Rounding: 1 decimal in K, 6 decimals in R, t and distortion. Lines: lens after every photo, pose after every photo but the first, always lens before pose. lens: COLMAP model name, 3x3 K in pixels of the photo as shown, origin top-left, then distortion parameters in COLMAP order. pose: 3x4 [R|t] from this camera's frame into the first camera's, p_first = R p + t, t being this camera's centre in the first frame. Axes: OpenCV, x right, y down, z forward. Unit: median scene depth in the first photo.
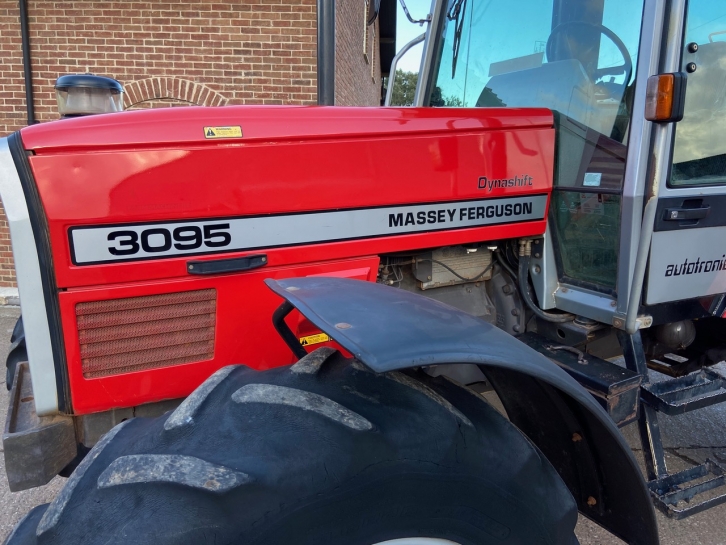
lens RADIAL K [[542.9, 0, 360.3], [0, 542.9, 266.6], [0, 0, 1]] dist [0.125651, -0.159052]
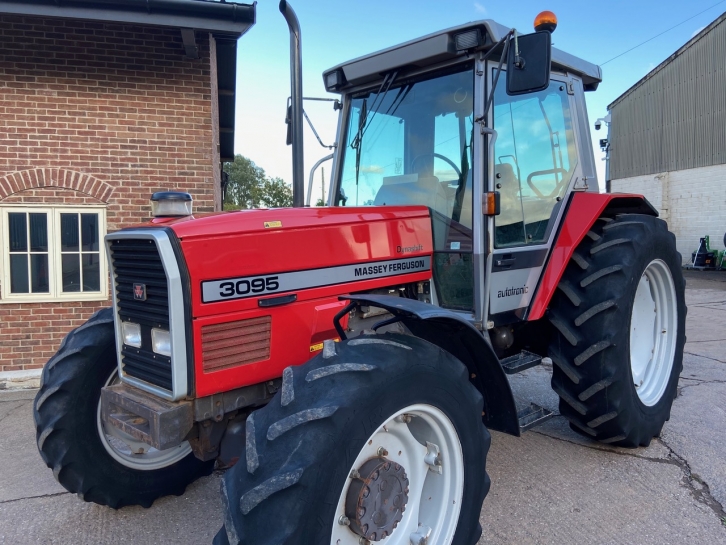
lens RADIAL K [[542.9, 0, 360.3], [0, 542.9, 266.6], [0, 0, 1]] dist [0.125651, -0.159052]
pose [[0.951049, -0.043673, 0.305937, -0.122494], [0.085022, 0.988738, -0.123160, 0.029228], [-0.297113, 0.143143, 0.944052, -0.163970]]
